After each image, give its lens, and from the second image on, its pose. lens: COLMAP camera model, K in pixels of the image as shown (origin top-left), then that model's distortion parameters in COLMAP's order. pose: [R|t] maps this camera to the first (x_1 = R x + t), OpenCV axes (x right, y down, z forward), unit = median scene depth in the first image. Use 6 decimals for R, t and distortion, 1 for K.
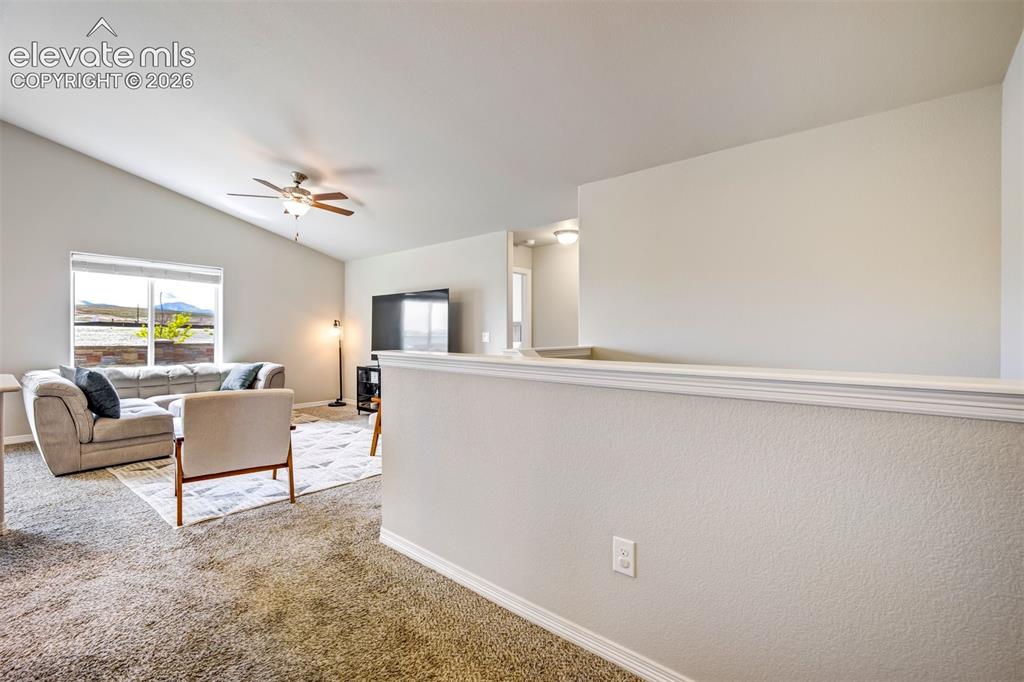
lens RADIAL K [[437.6, 0, 514.0], [0, 437.6, 338.2], [0, 0, 1]] dist [-0.028211, 0.012524]
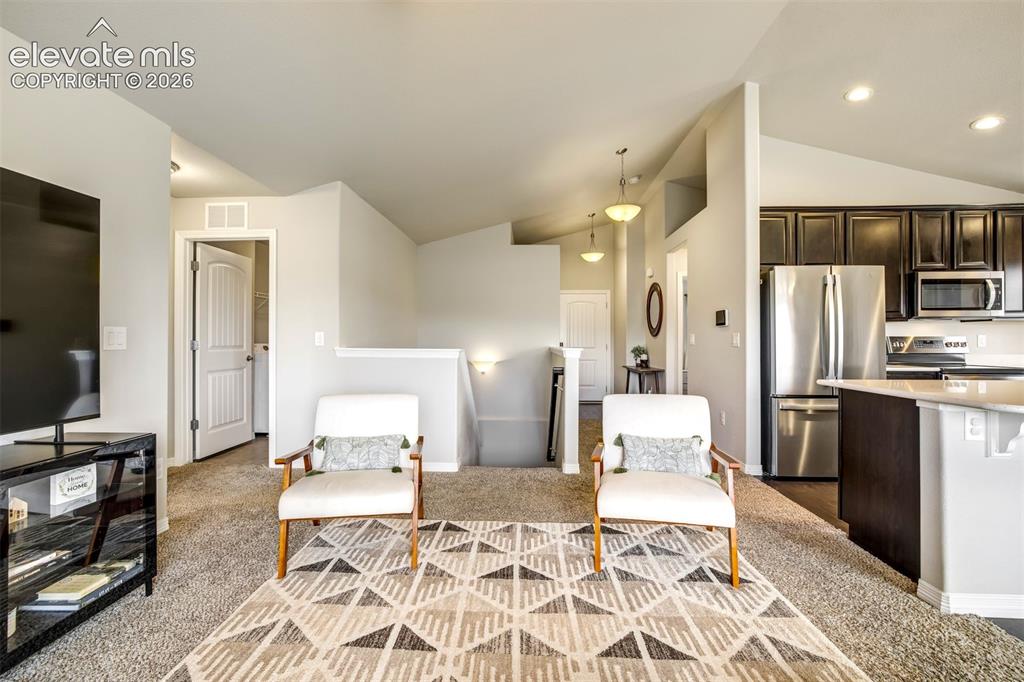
lens RADIAL K [[437.6, 0, 514.8], [0, 437.6, 336.9], [0, 0, 1]] dist [-0.028211, 0.012524]
pose [[-0.595725, 0.001527, 0.803187, -0.764598], [-0.001220, 0.999995, -0.002805, -0.002607], [-0.803188, -0.002651, -0.595720, 1.142394]]
